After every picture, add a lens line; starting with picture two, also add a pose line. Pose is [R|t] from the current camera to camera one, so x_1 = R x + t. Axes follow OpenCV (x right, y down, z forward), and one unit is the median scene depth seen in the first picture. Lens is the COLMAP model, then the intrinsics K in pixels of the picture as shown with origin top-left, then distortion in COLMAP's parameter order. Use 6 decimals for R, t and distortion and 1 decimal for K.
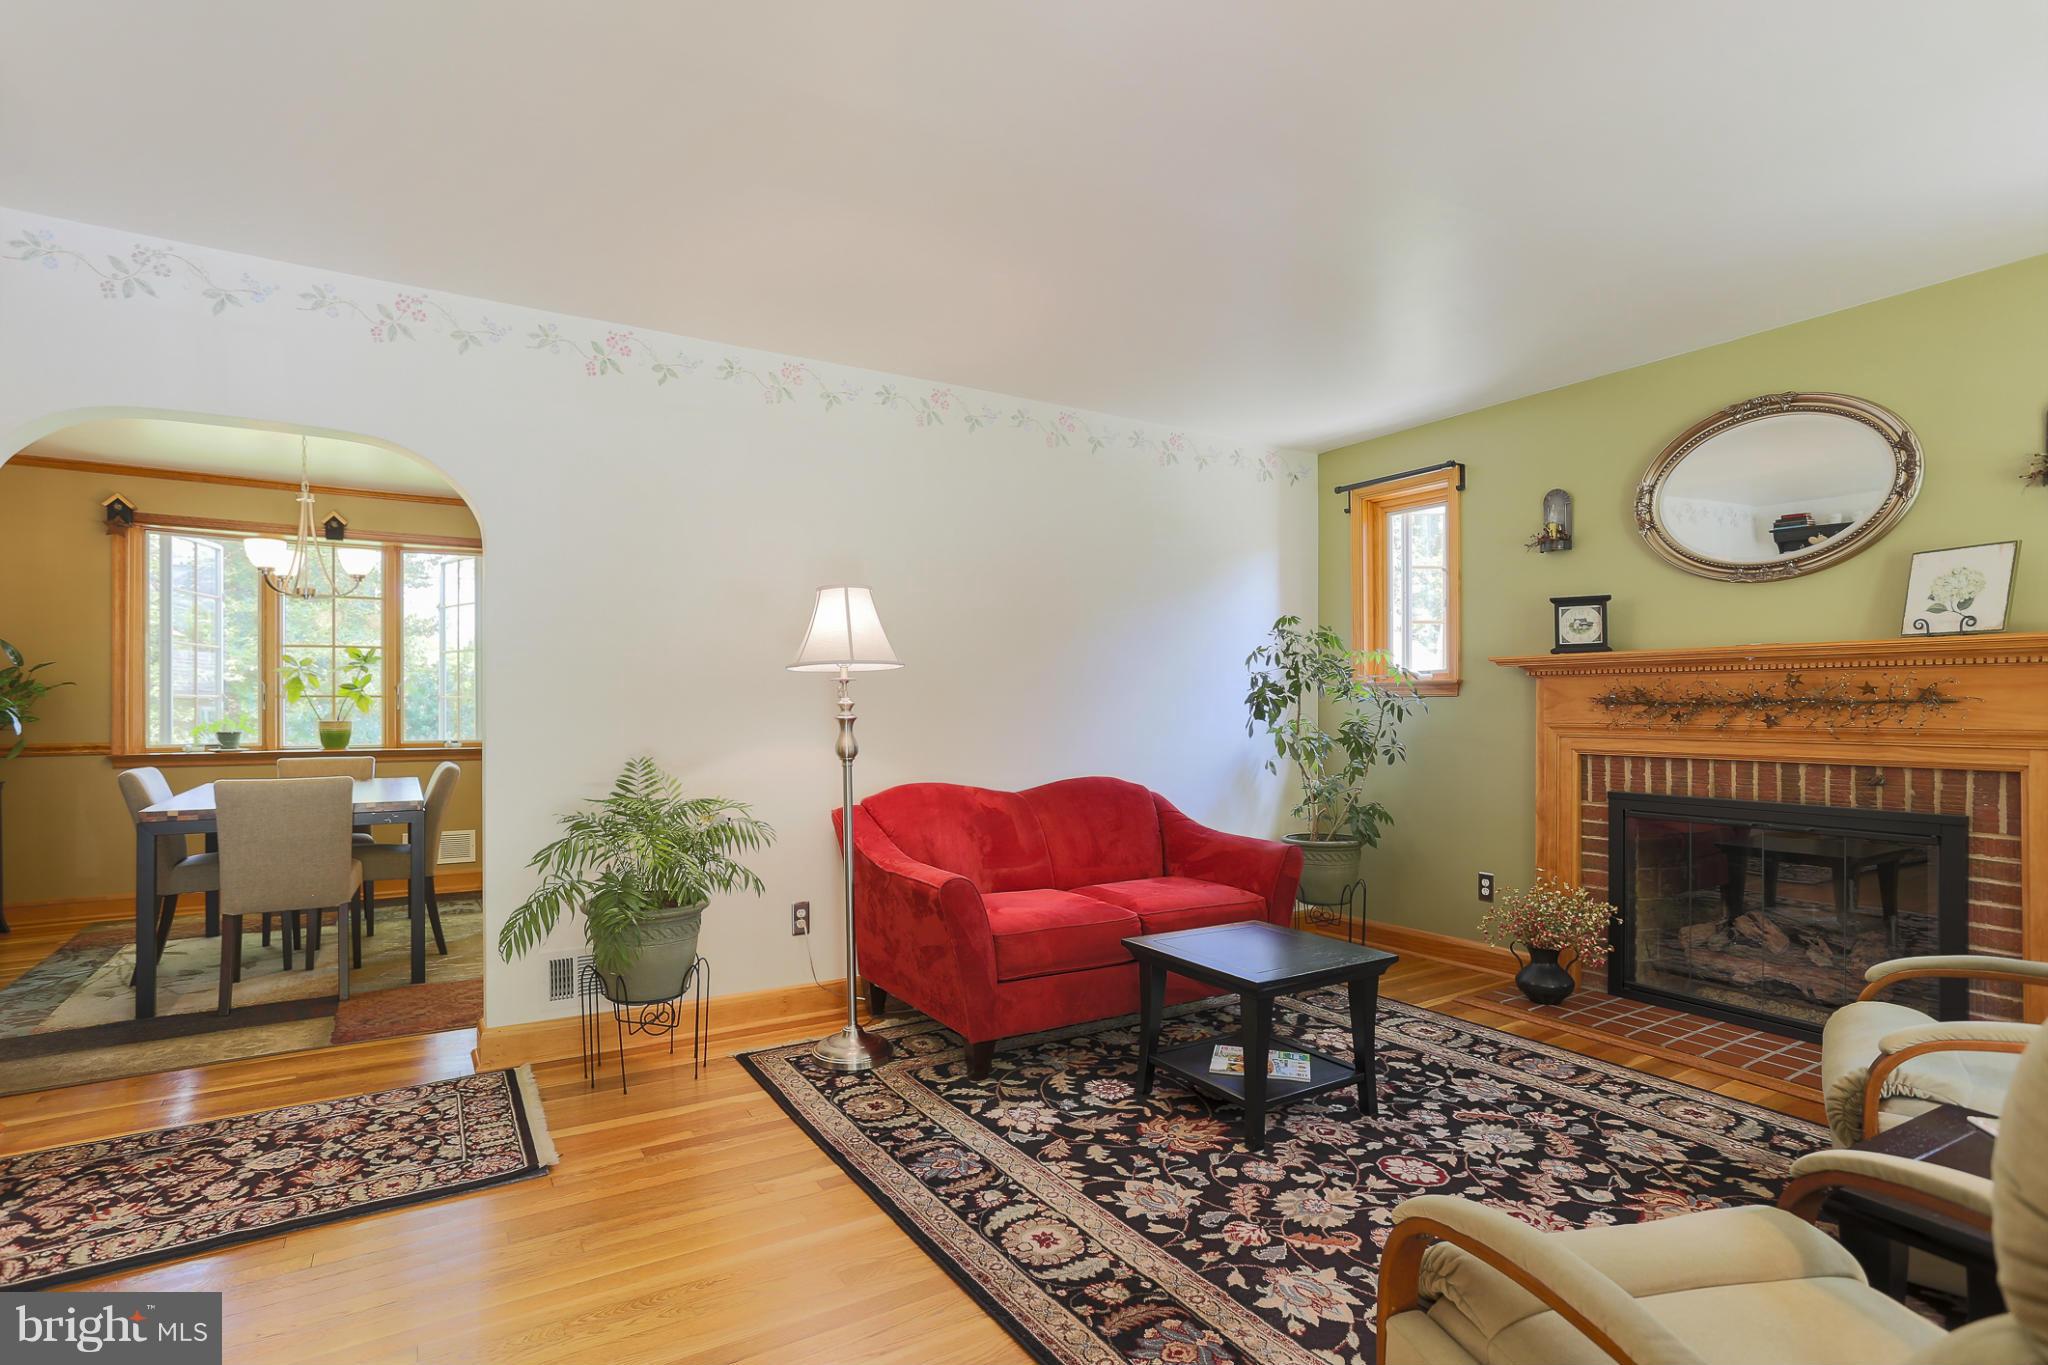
lens RADIAL K [[1000.9, 0, 1006.0], [0, 1000.9, 695.4], [0, 0, 1]] dist [-0.043217, 0.030145]
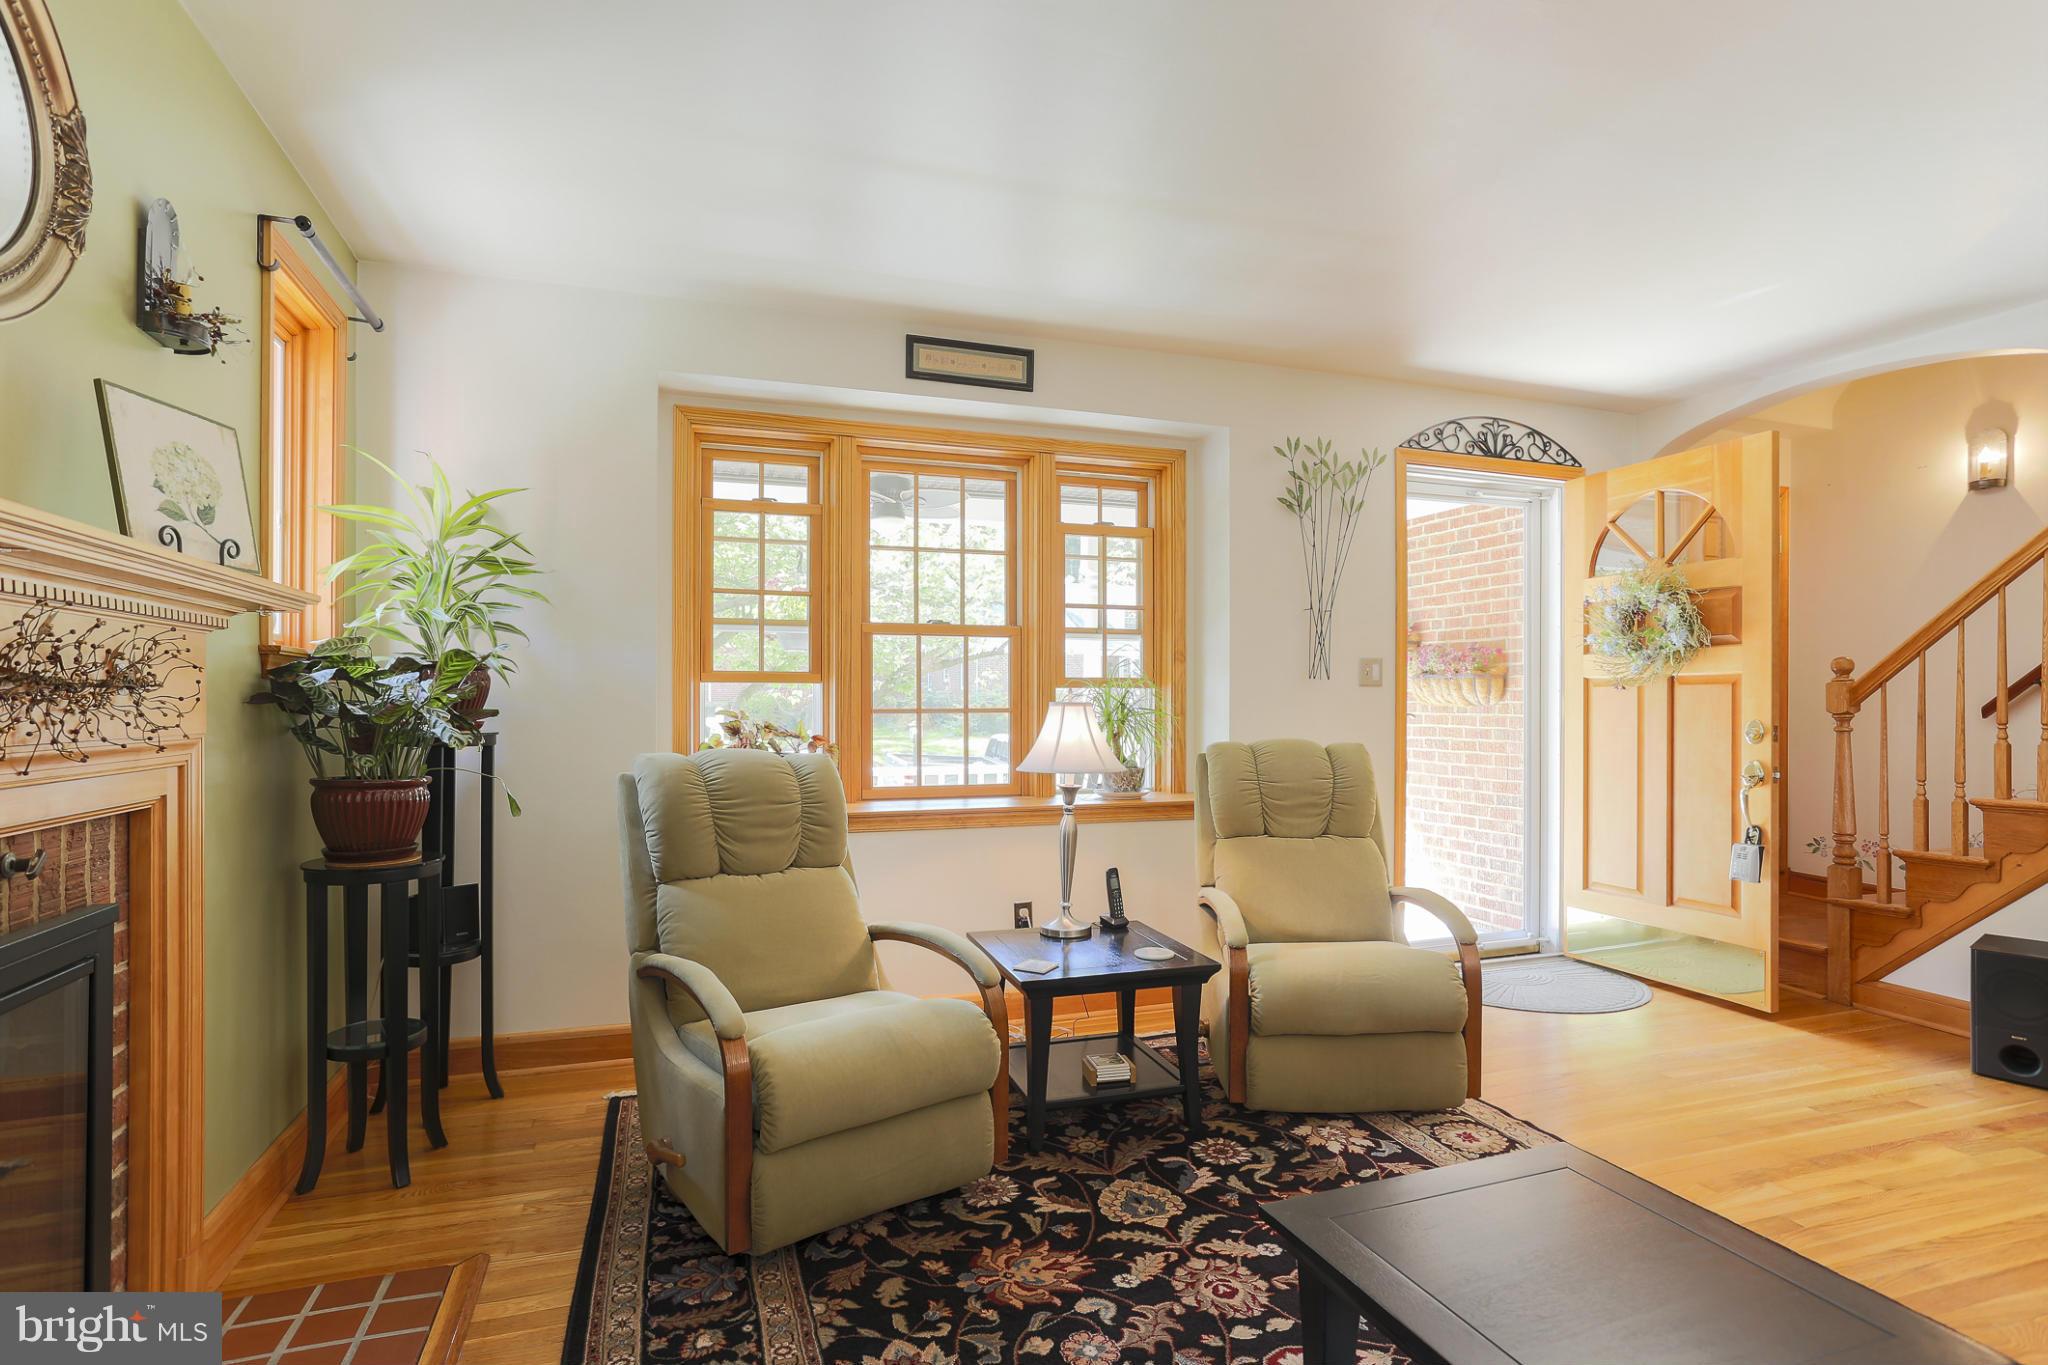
lens RADIAL K [[1024.2, 0, 1018.7], [0, 1024.2, 703.5], [0, 0, 1]] dist [-0.033635, -0.000037]
pose [[-0.977736, -0.001786, 0.209831, 0.409066], [-0.004089, 0.999936, -0.010541, 0.021122], [-0.209799, -0.011165, -0.977681, 1.525141]]
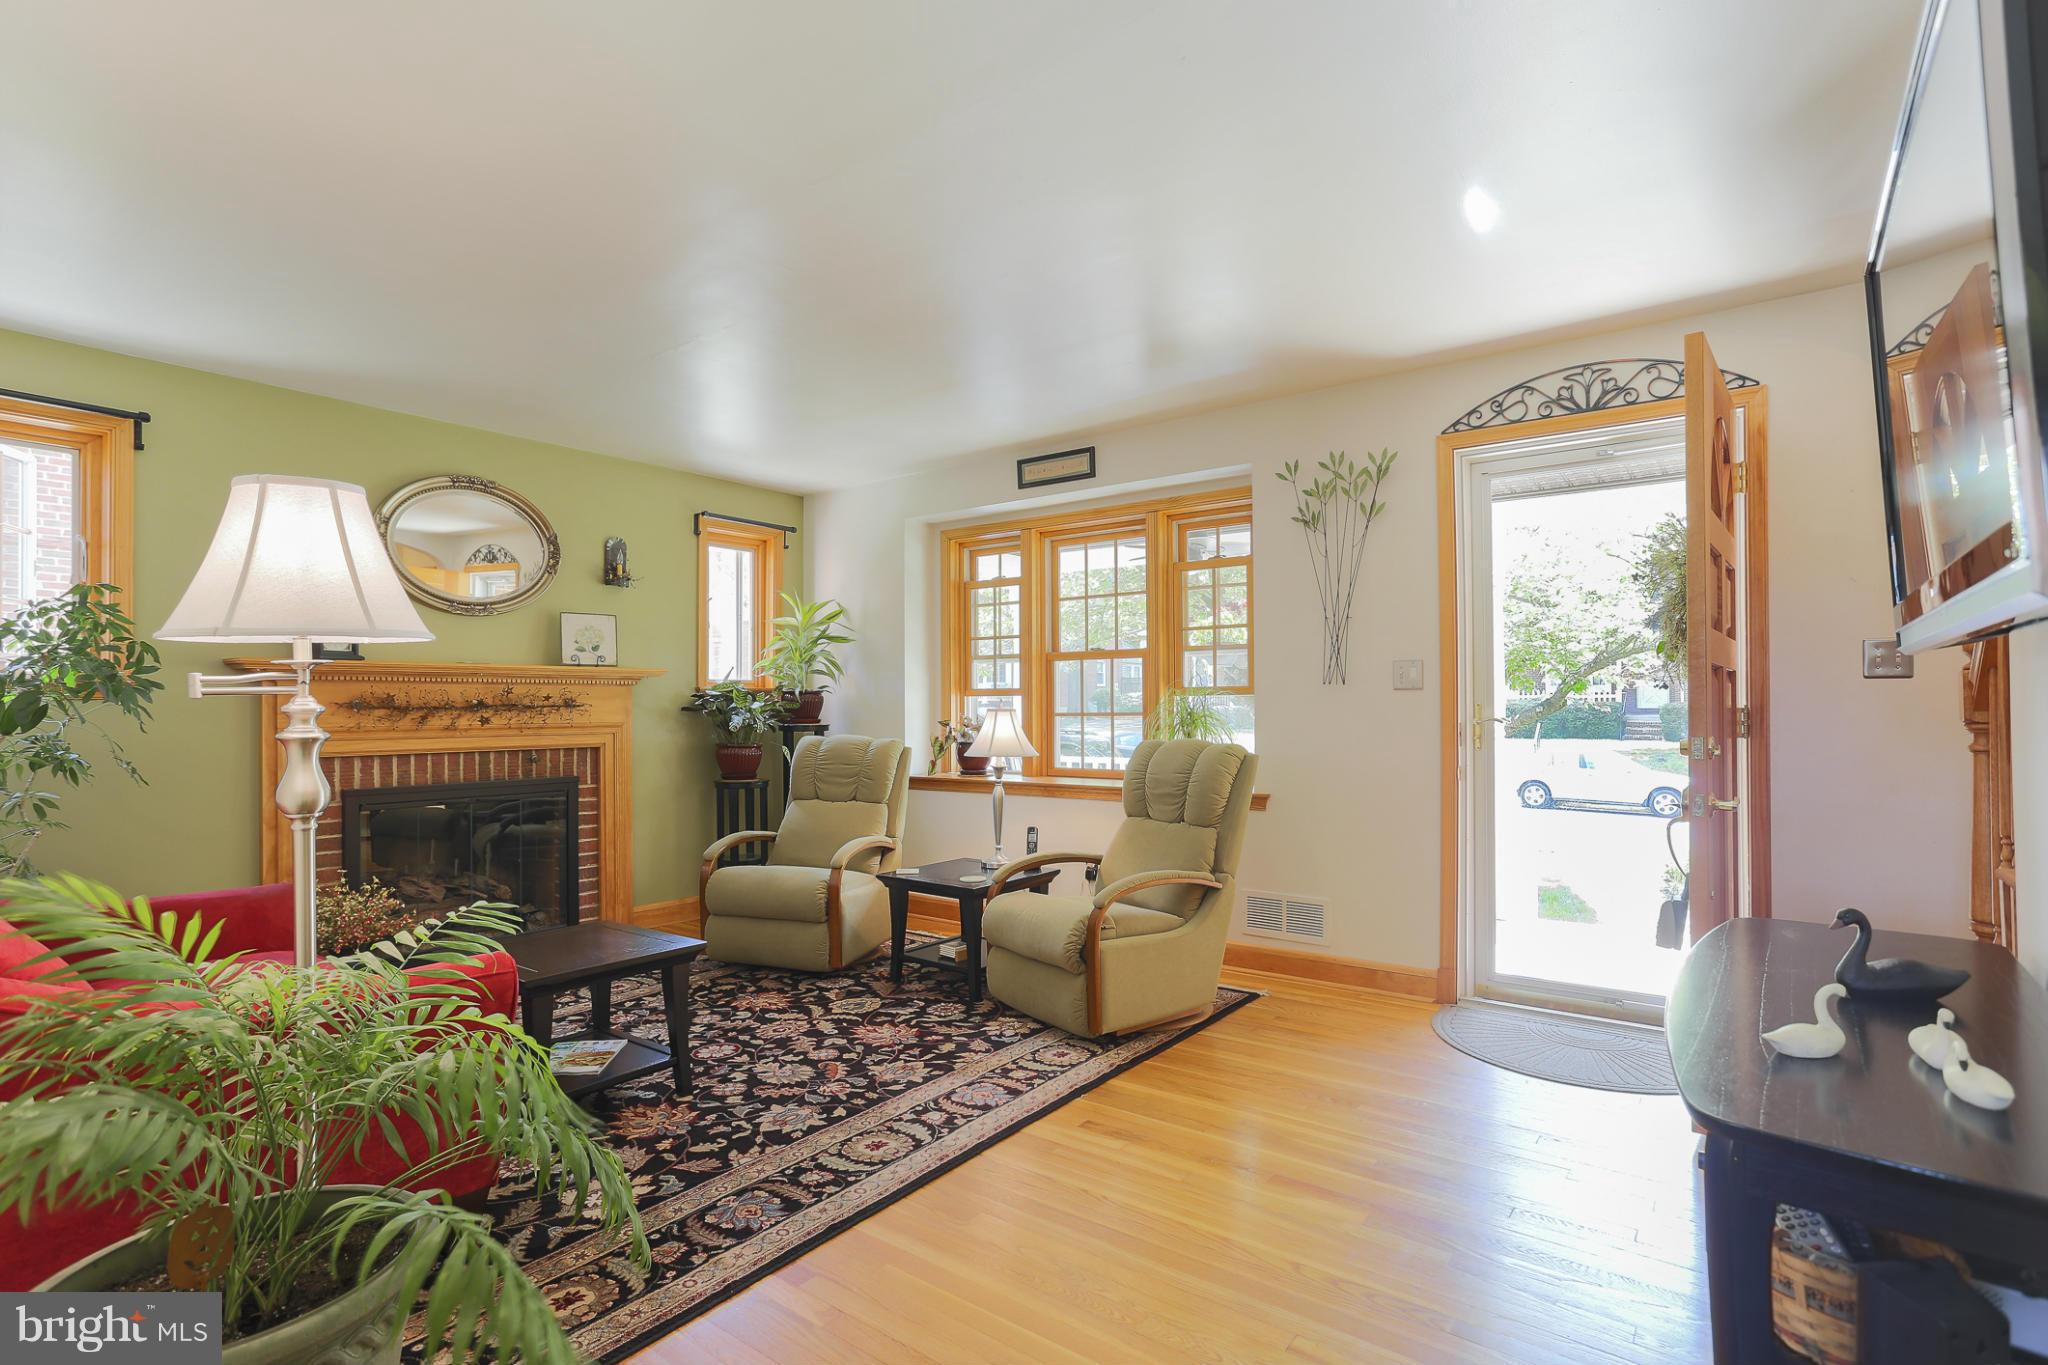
lens RADIAL K [[1000.9, 0, 1006.0], [0, 1000.9, 695.4], [0, 0, 1]] dist [-0.043217, 0.030145]
pose [[-0.355339, 0.010864, 0.934674, -0.893749], [-0.005650, 0.999889, -0.013769, 0.007097], [-0.934720, -0.010174, -0.355239, 0.987007]]
